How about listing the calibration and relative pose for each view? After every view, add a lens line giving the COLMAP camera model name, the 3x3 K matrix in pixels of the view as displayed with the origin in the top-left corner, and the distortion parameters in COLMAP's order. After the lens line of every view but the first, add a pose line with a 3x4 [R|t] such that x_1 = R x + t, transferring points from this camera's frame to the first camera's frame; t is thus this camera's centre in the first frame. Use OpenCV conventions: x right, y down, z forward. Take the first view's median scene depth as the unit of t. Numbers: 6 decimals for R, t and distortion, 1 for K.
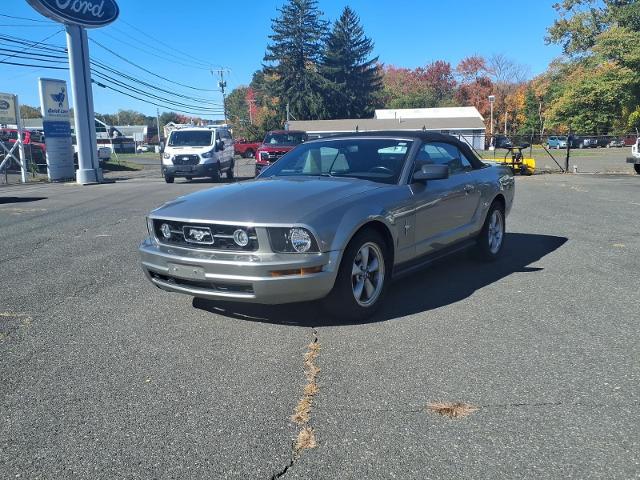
lens RADIAL K [[609.5, 0, 321.7], [0, 609.5, 251.8], [0, 0, 1]] dist [0.020689, 0.000000]
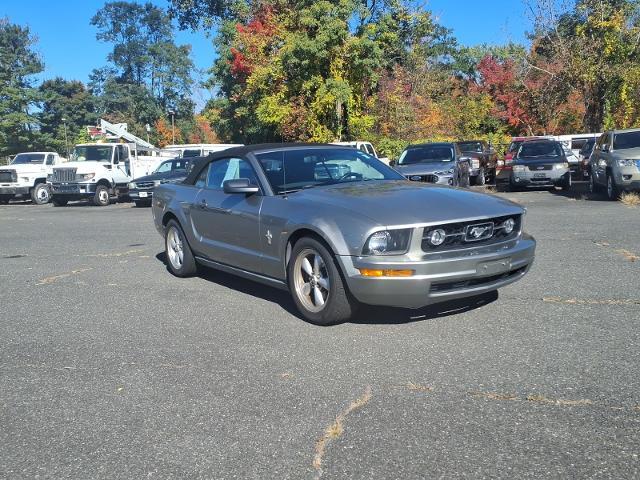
lens RADIAL K [[609.5, 0, 320.6], [0, 609.5, 239.4], [0, 0, 1]] dist [0.020689, 0.000000]
pose [[0.390742, -0.116562, 0.913090, -0.189721], [0.187868, 0.981169, 0.044858, -0.016978], [-0.901125, 0.154013, 0.405283, 0.127714]]
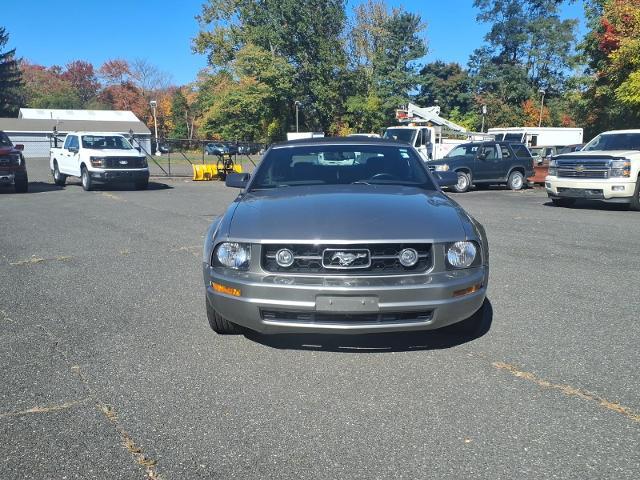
lens RADIAL K [[609.5, 0, 317.5], [0, 609.5, 246.0], [0, 0, 1]] dist [0.020689, 0.000000]
pose [[0.845301, -0.067978, 0.529949, -0.104045], [0.077215, 0.997003, 0.004724, -0.007976], [-0.528682, 0.036927, 0.848016, 0.048226]]
